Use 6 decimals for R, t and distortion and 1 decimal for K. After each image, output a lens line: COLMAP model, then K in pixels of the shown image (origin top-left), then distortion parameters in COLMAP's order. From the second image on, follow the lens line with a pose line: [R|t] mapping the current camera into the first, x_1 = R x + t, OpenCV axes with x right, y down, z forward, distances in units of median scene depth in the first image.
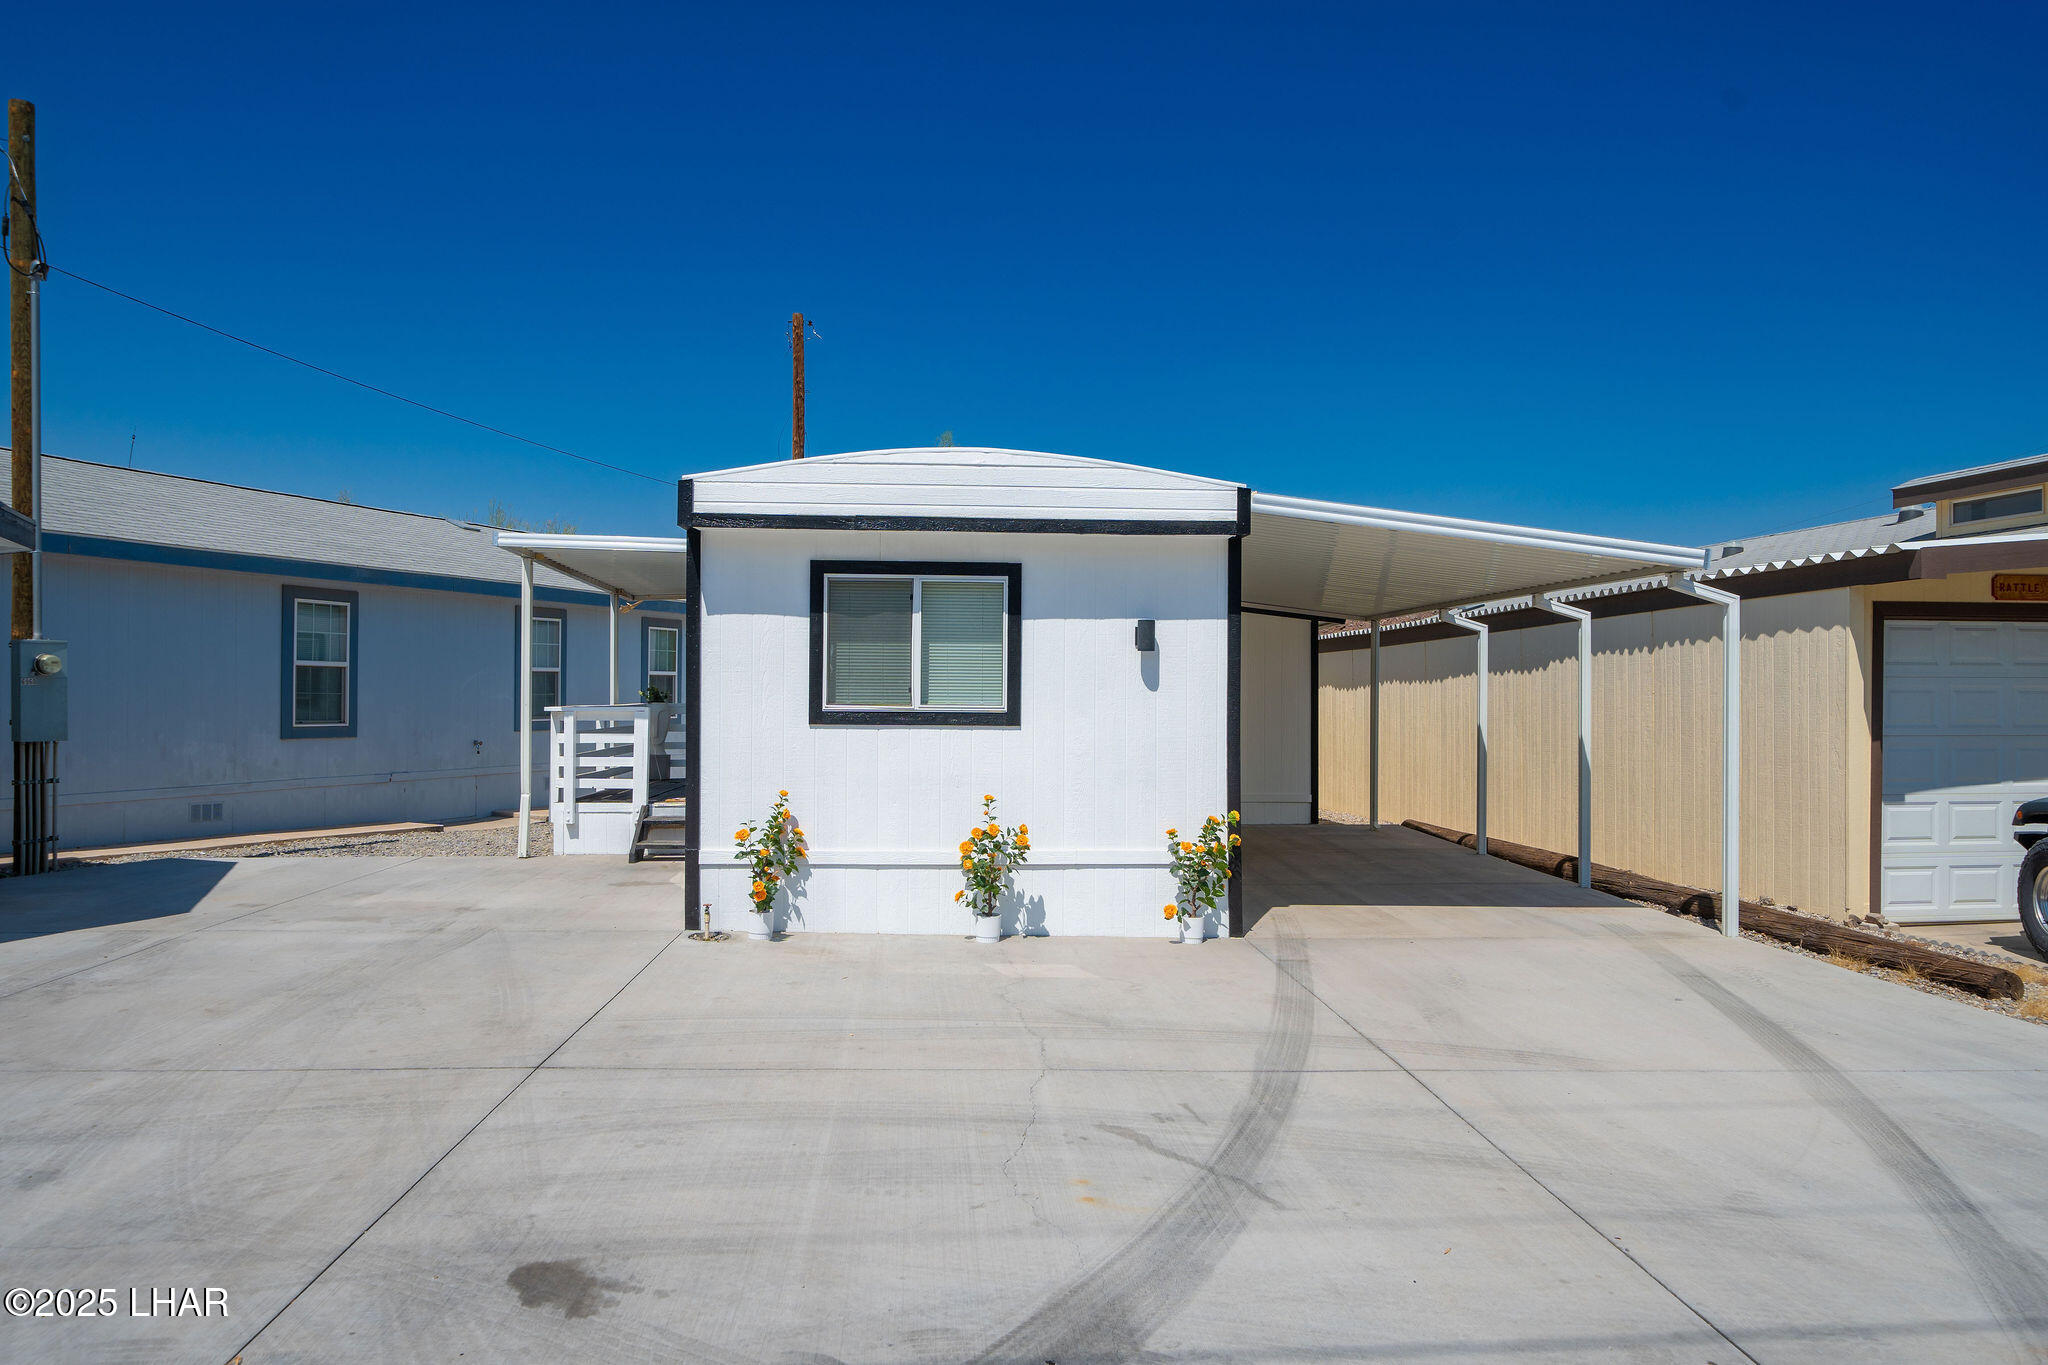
lens RADIAL K [[1371.9, 0, 1037.0], [0, 1371.9, 687.4], [0, 0, 1]] dist [0.001974, -0.000101]
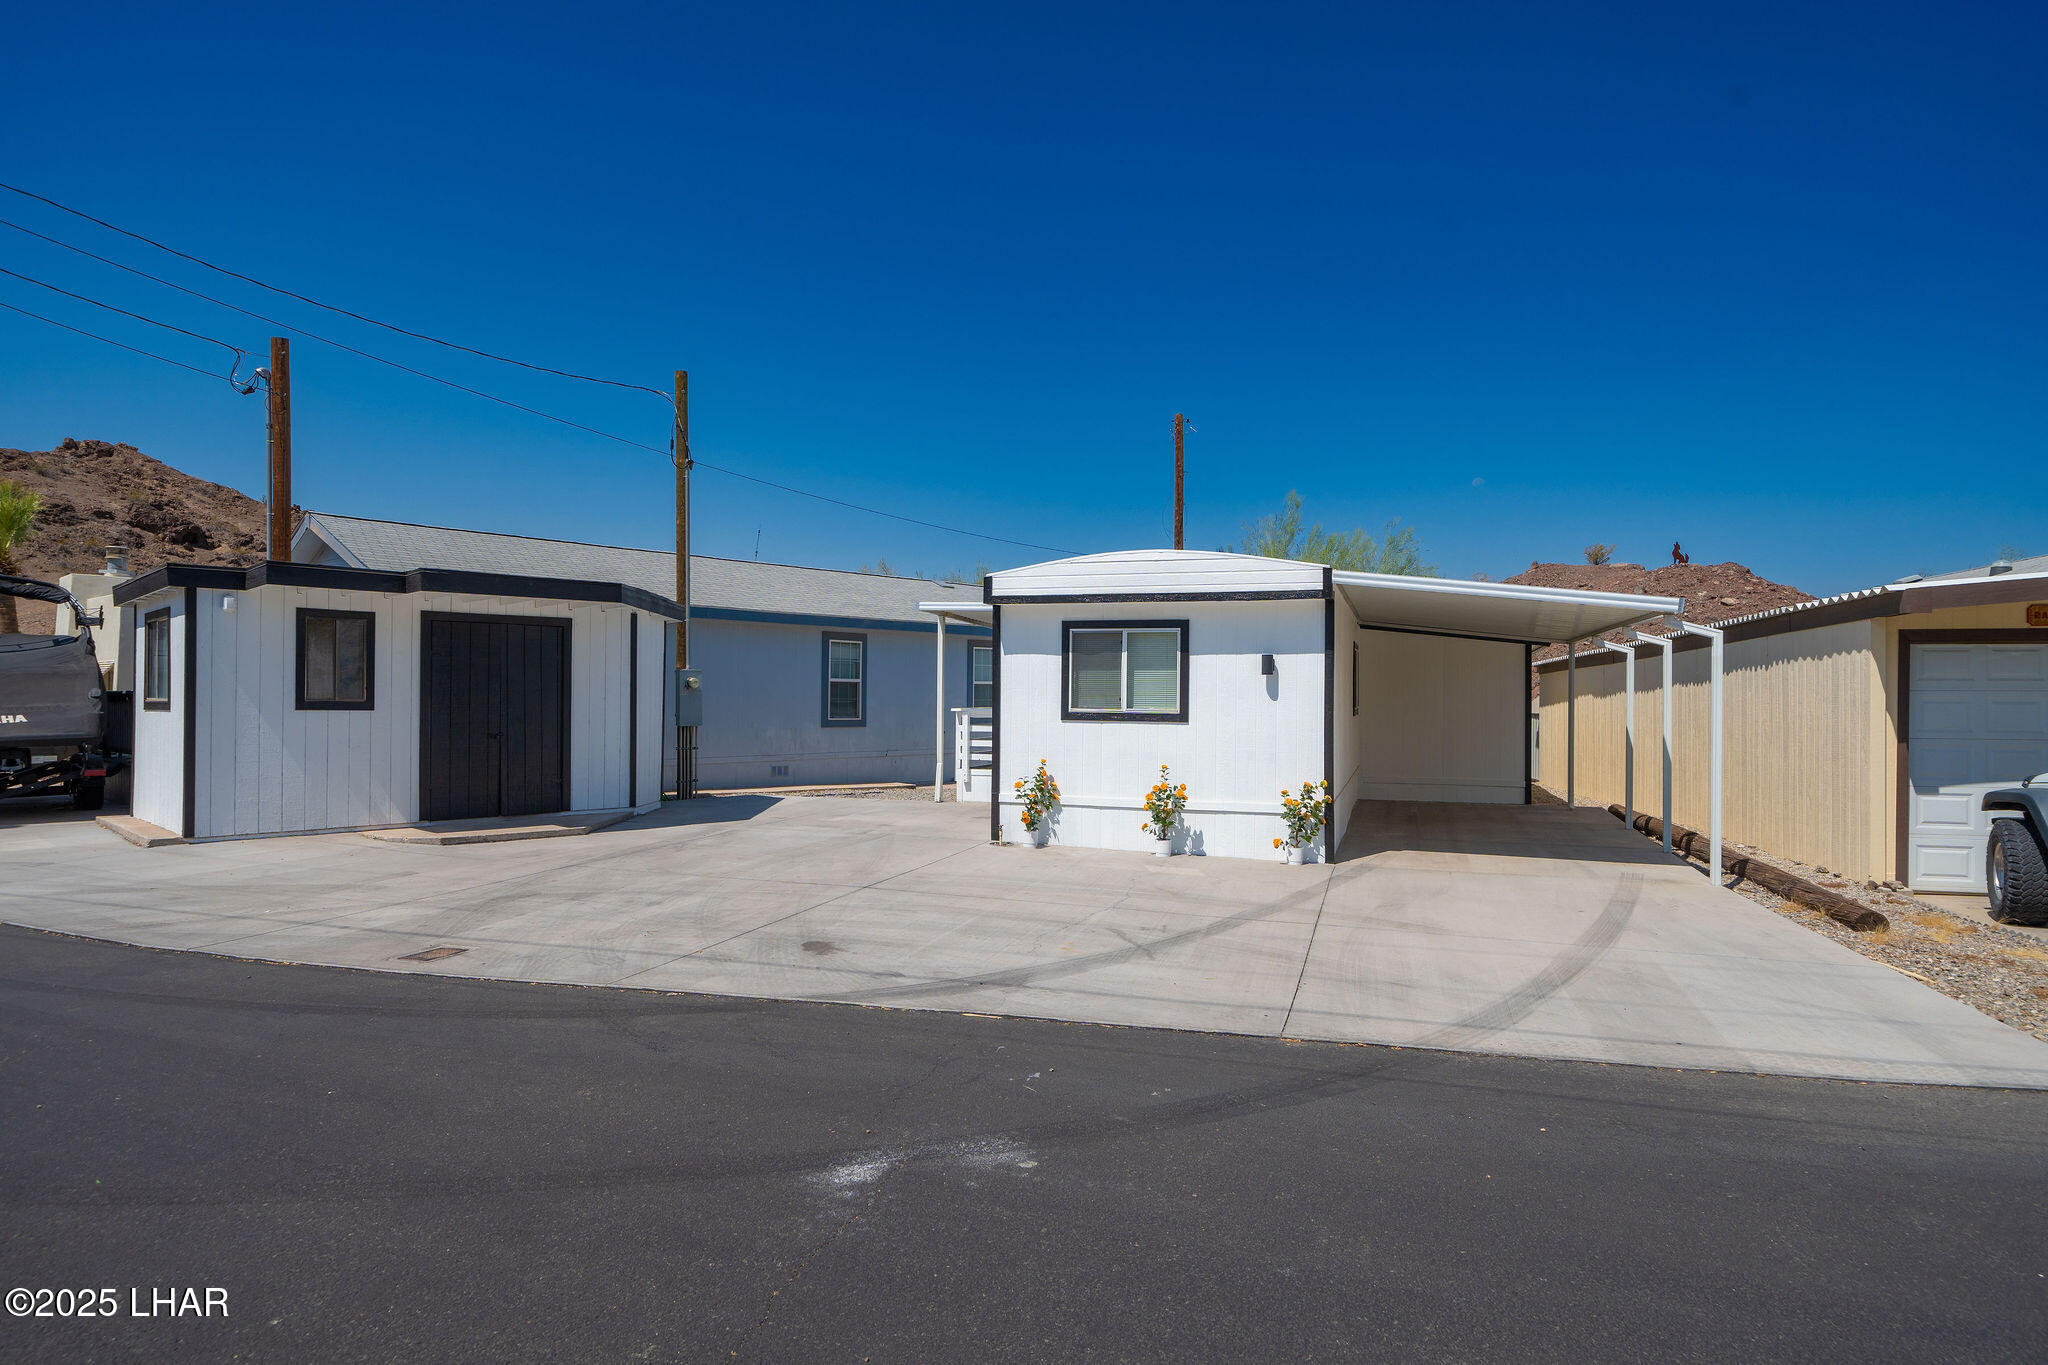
lens RADIAL K [[1181.7, 0, 1020.7], [0, 1181.7, 688.7], [0, 0, 1]] dist [0.003823, 0.001816]
pose [[0.926699, -0.000451, -0.375803, 0.318411], [-0.000729, 0.999995, -0.002999, -0.006480], [0.375803, 0.003054, 0.926695, -0.334495]]
